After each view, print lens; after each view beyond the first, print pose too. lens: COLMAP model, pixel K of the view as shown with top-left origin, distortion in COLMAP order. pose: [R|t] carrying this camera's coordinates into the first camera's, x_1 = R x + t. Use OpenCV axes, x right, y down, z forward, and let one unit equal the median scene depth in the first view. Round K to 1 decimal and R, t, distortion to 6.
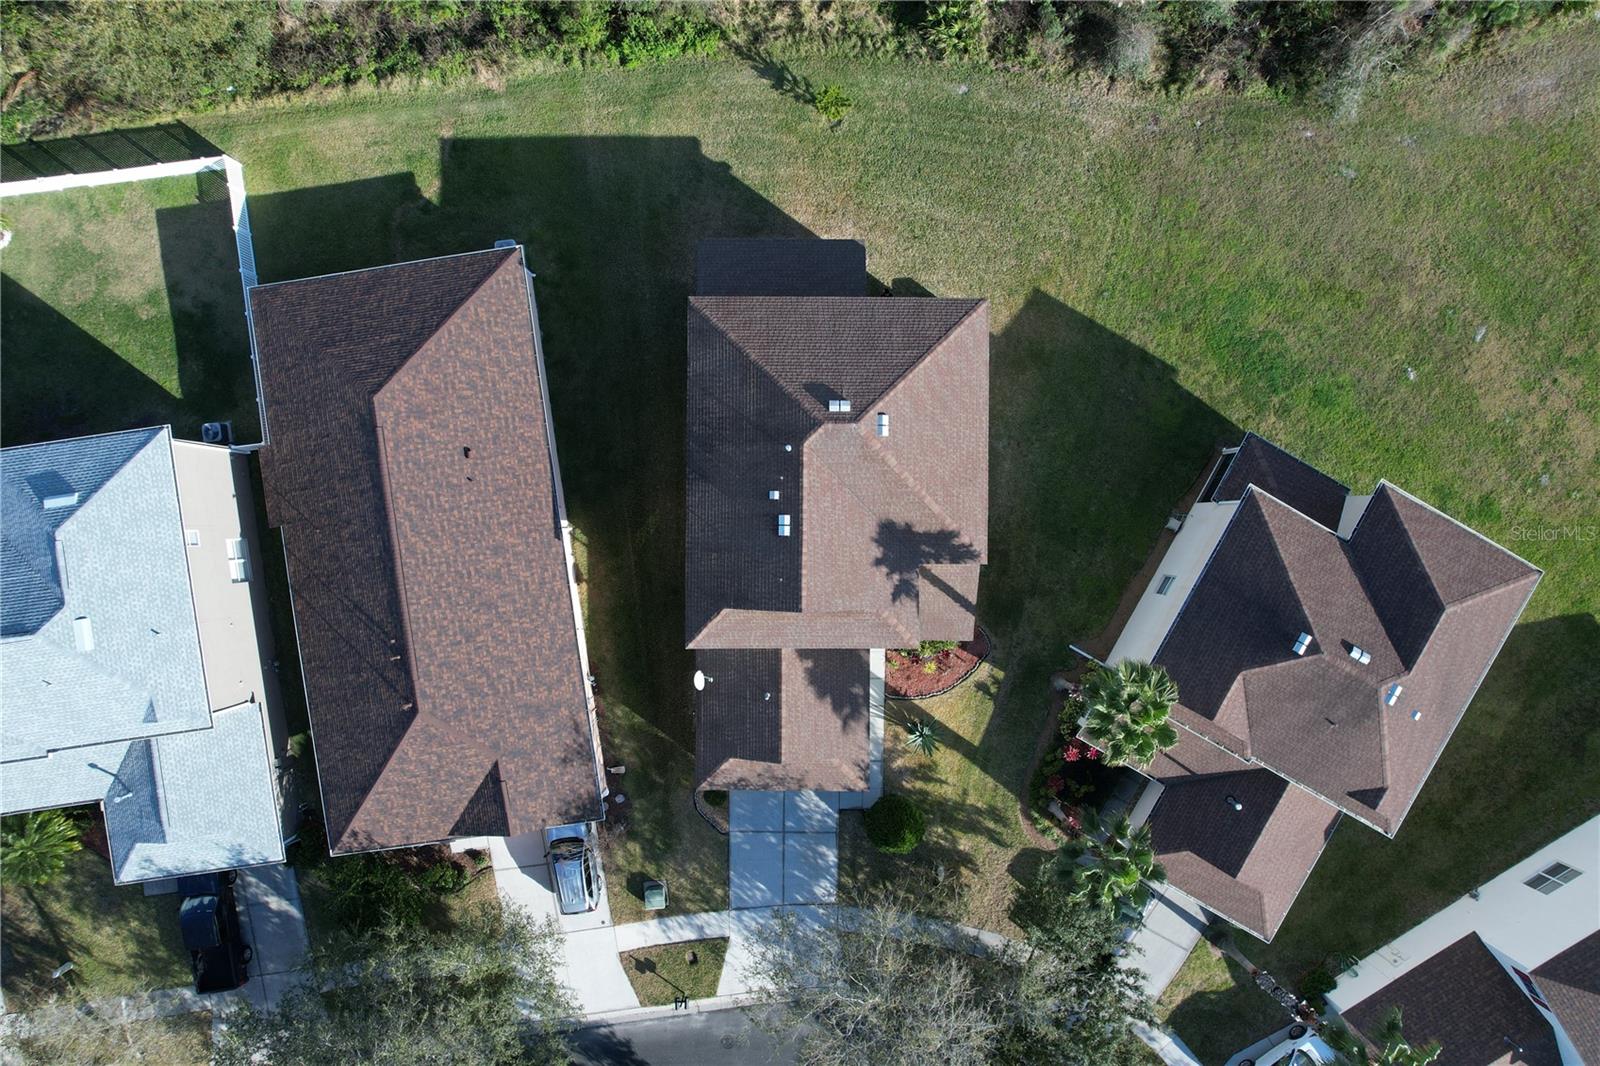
lens RADIAL K [[1023.5, 0, 807.9], [0, 1023.5, 531.5], [0, 0, 1]] dist [-0.082351, 0.075415]
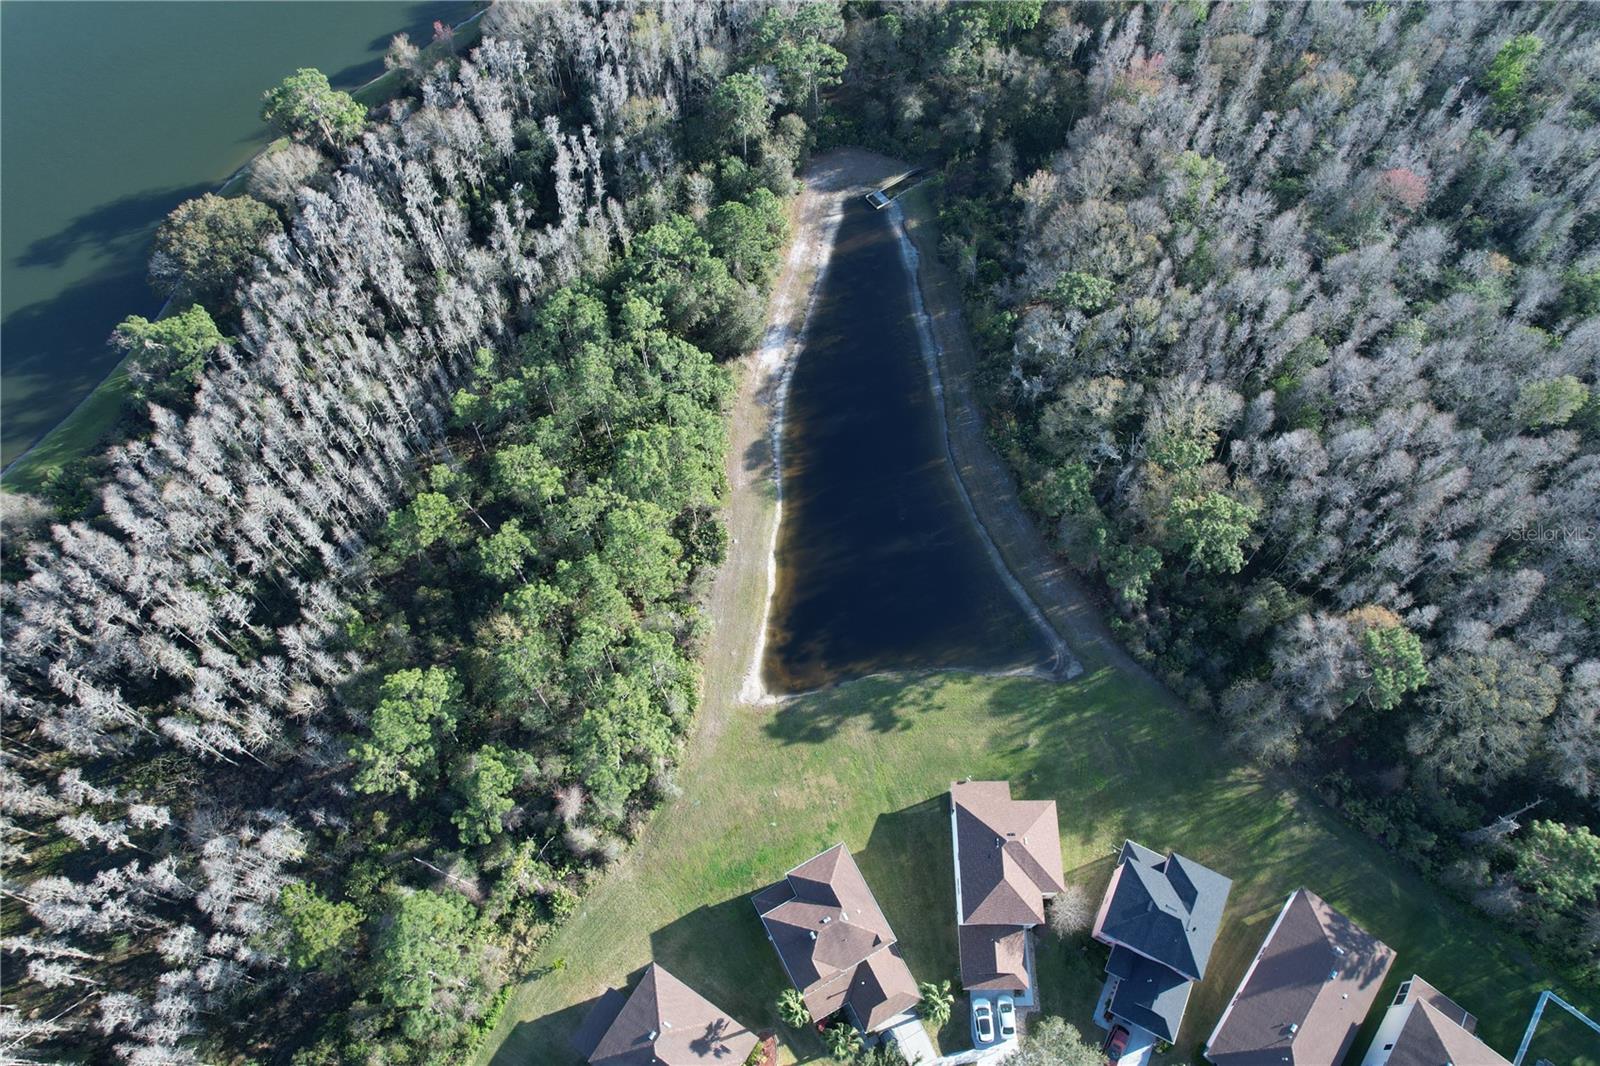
lens RADIAL K [[1023.5, 0, 807.9], [0, 1023.5, 531.5], [0, 0, 1]] dist [-0.082351, 0.075415]
pose [[0.533200, -0.739845, 0.410277, 0.123318], [0.845985, 0.467720, -0.256021, 0.251102], [-0.002479, 0.483599, 0.875286, -1.758332]]
